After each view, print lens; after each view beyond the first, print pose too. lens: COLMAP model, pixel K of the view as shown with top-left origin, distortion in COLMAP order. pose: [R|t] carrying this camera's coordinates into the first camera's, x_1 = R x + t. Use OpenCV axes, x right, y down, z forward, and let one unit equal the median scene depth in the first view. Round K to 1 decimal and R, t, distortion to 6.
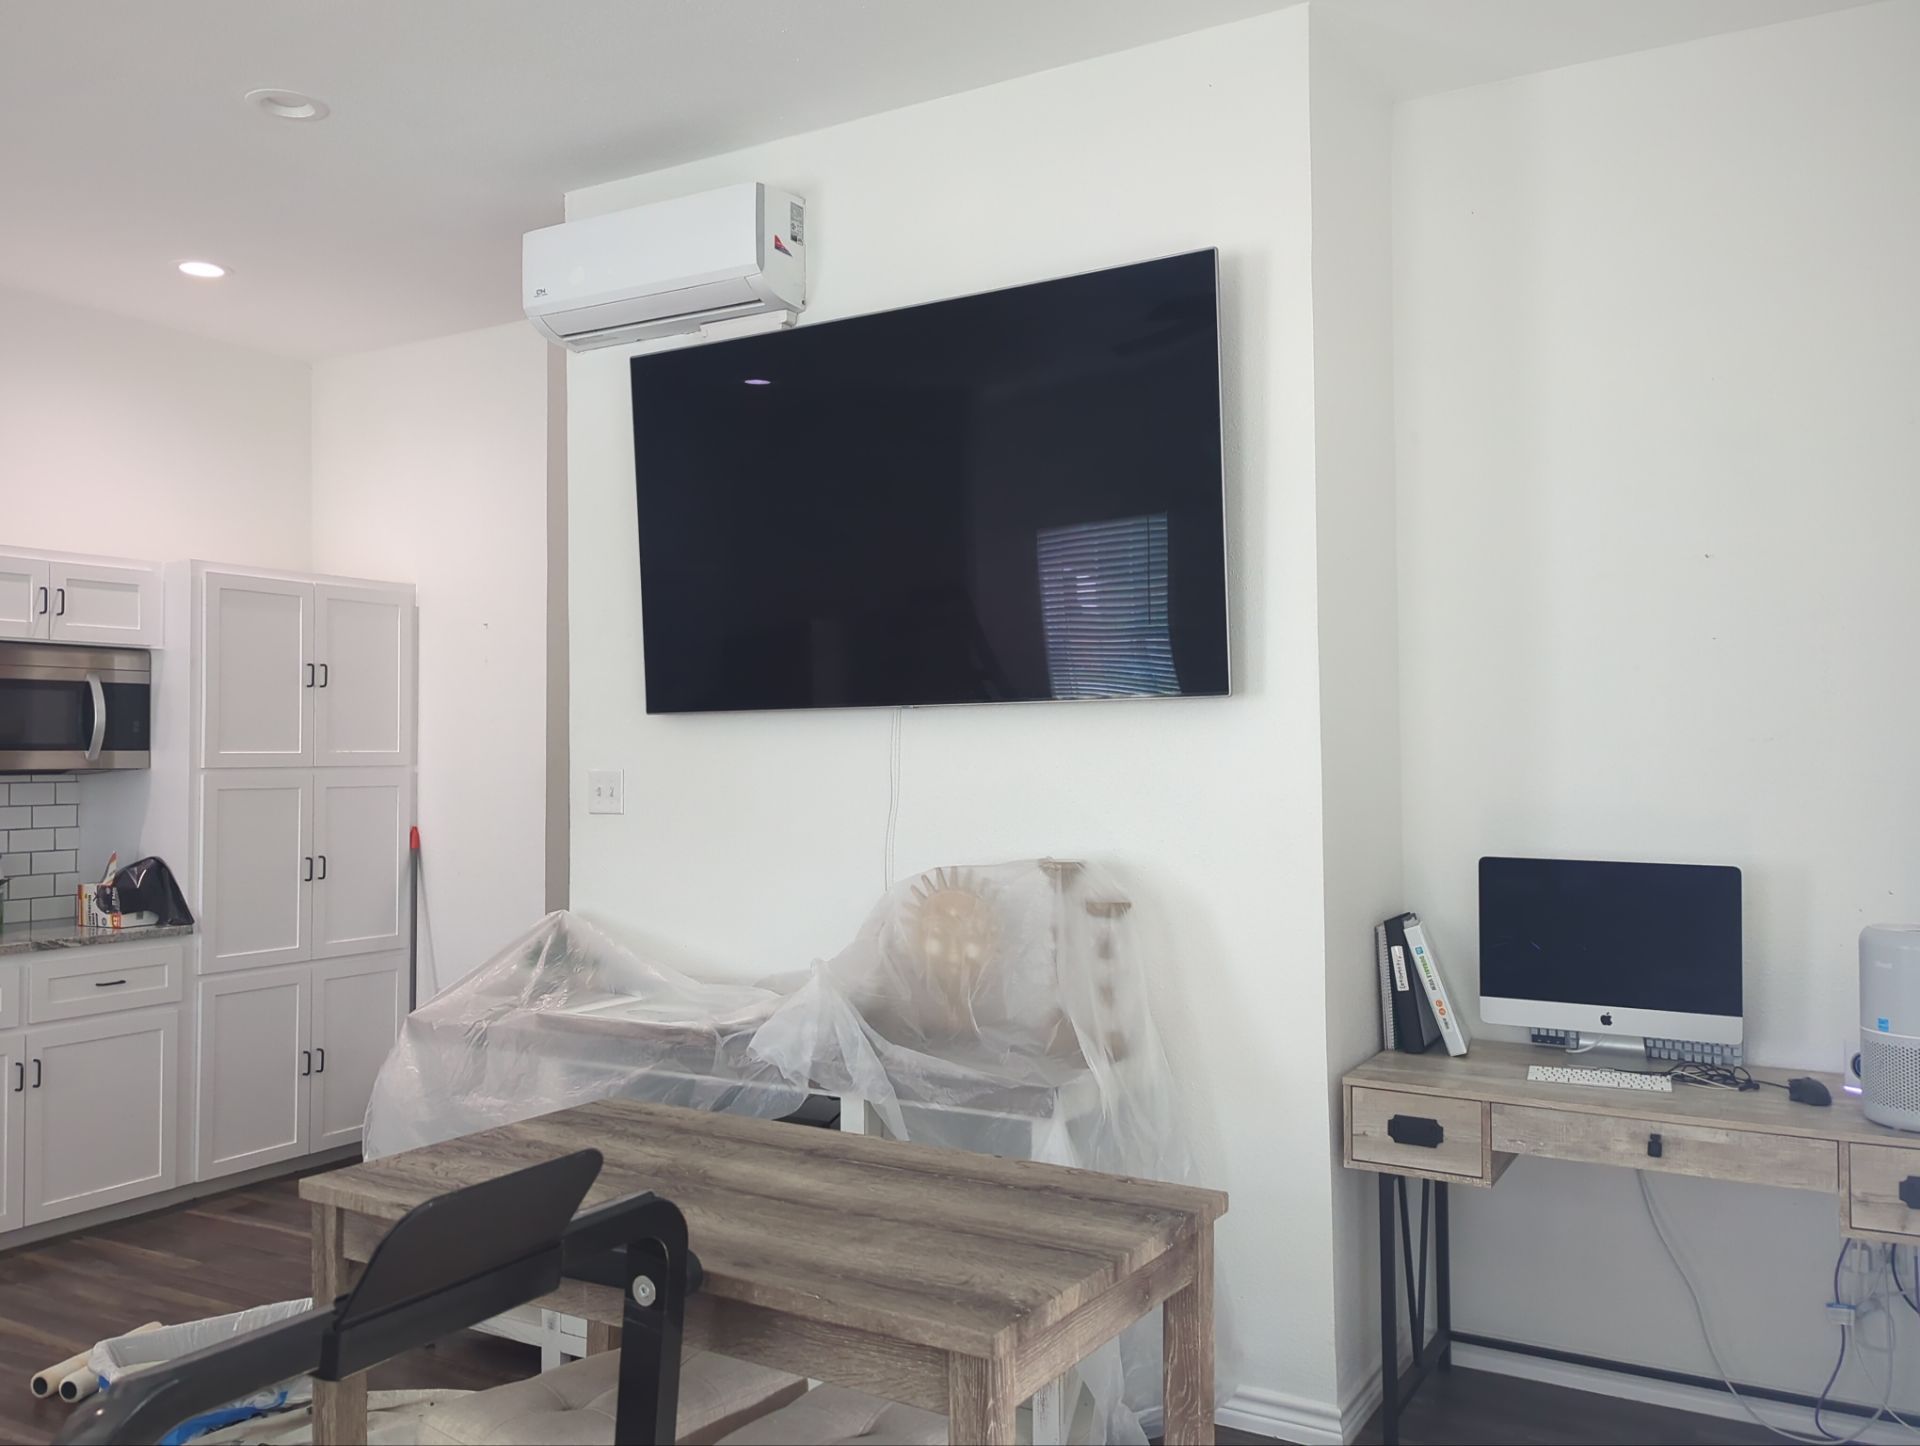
lens RADIAL K [[1564.3, 0, 960.0], [0, 1564.3, 723.0], [0, 0, 1]] dist [0.002293, -0.003677]
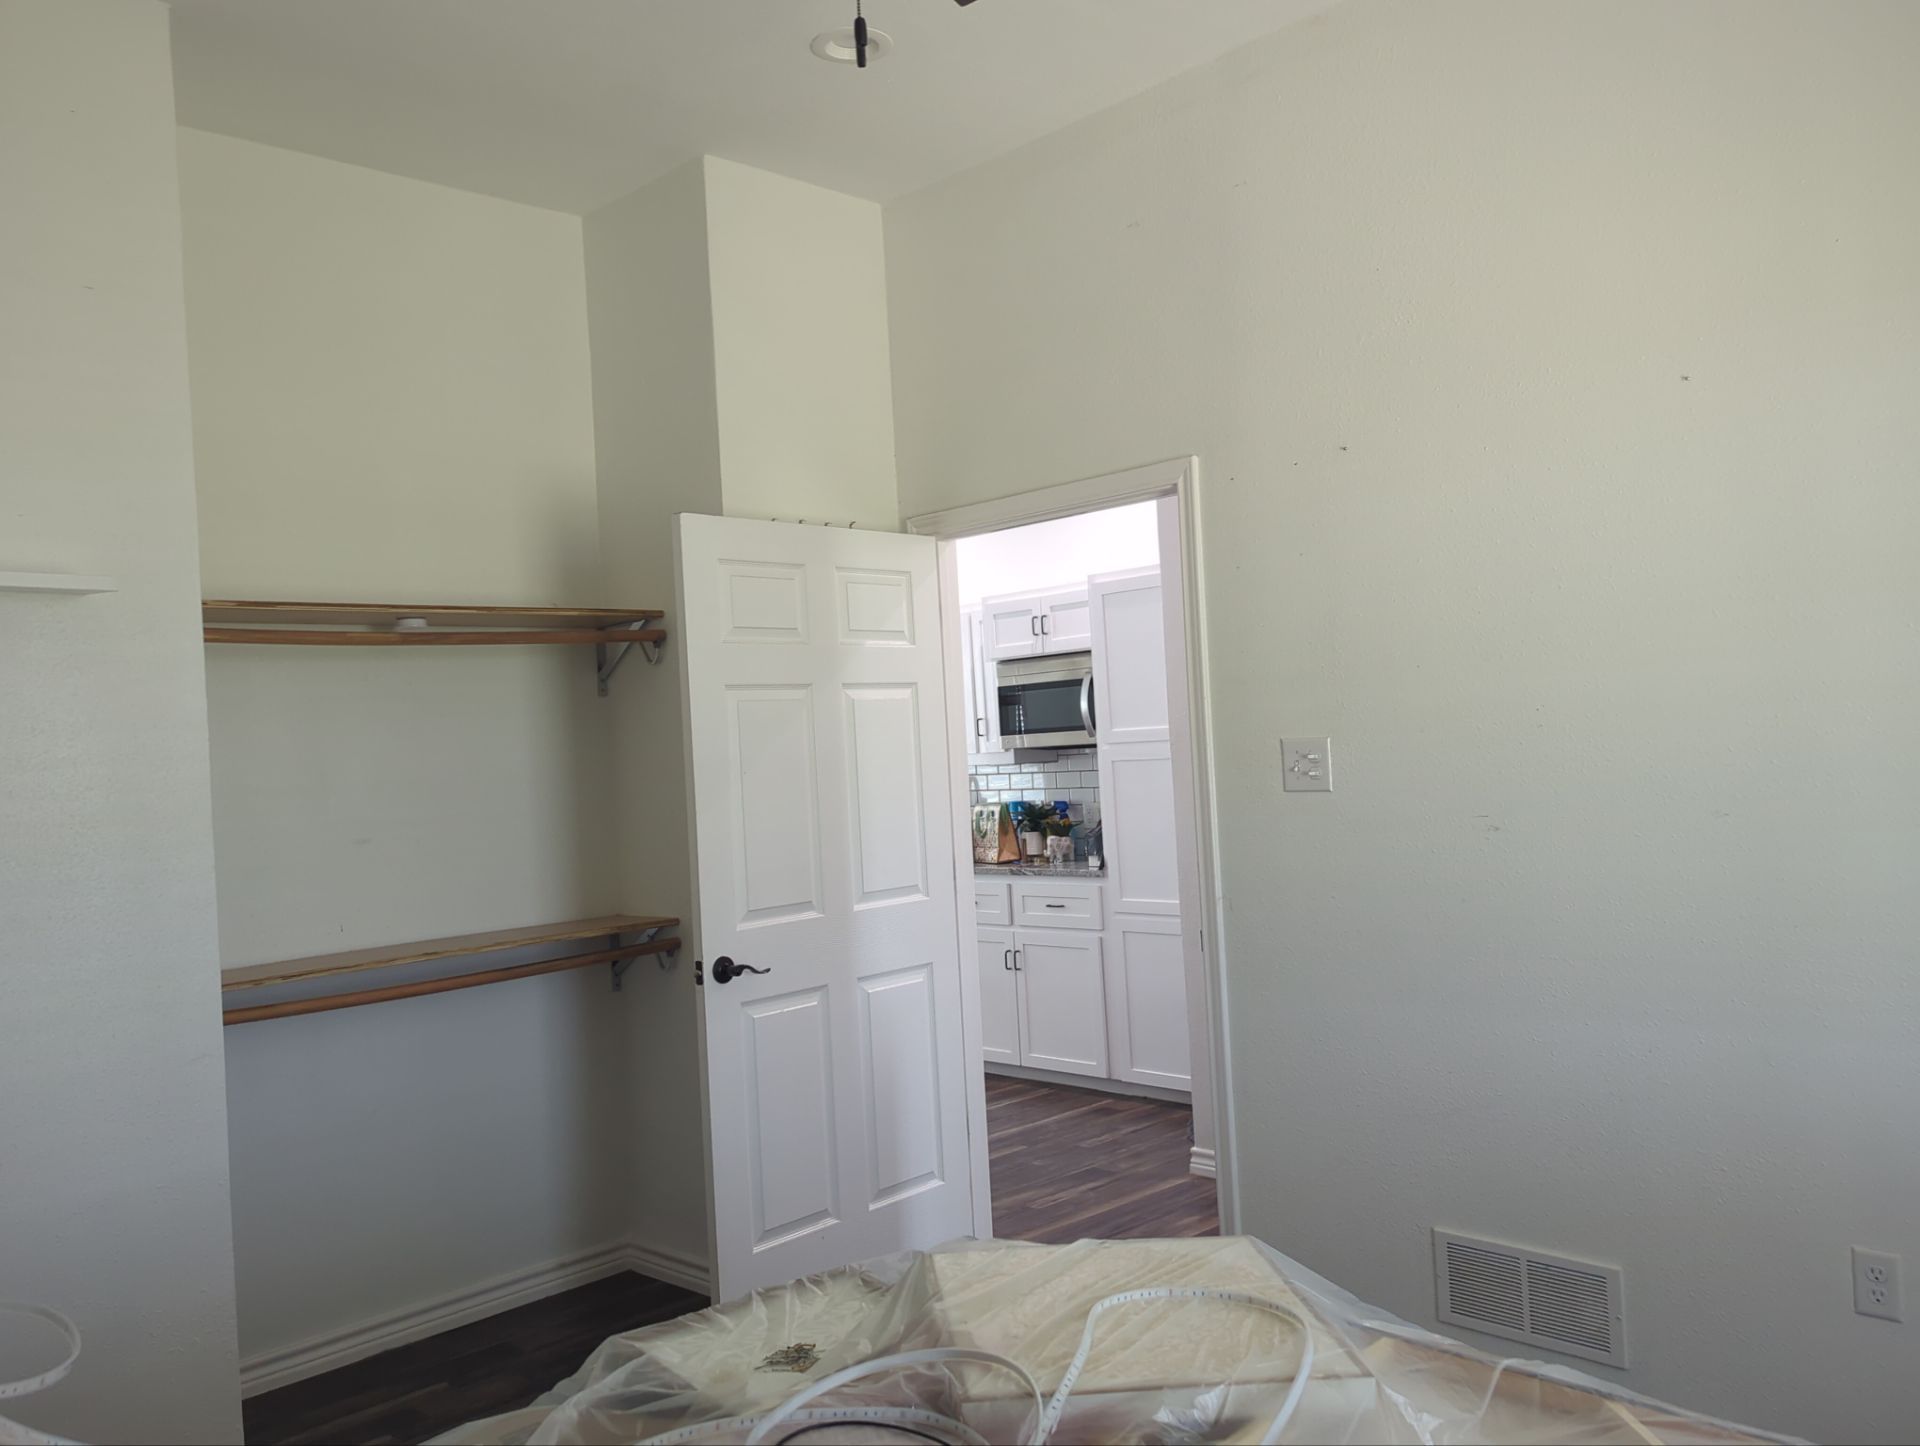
lens RADIAL K [[1564.3, 0, 960.0], [0, 1564.3, 723.0], [0, 0, 1]] dist [0.002293, -0.003677]
pose [[-0.272983, 0.014485, -0.961910, 0.721695], [0.075414, 0.997132, -0.006387, 0.010879], [0.959059, -0.074285, -0.273292, 1.225136]]
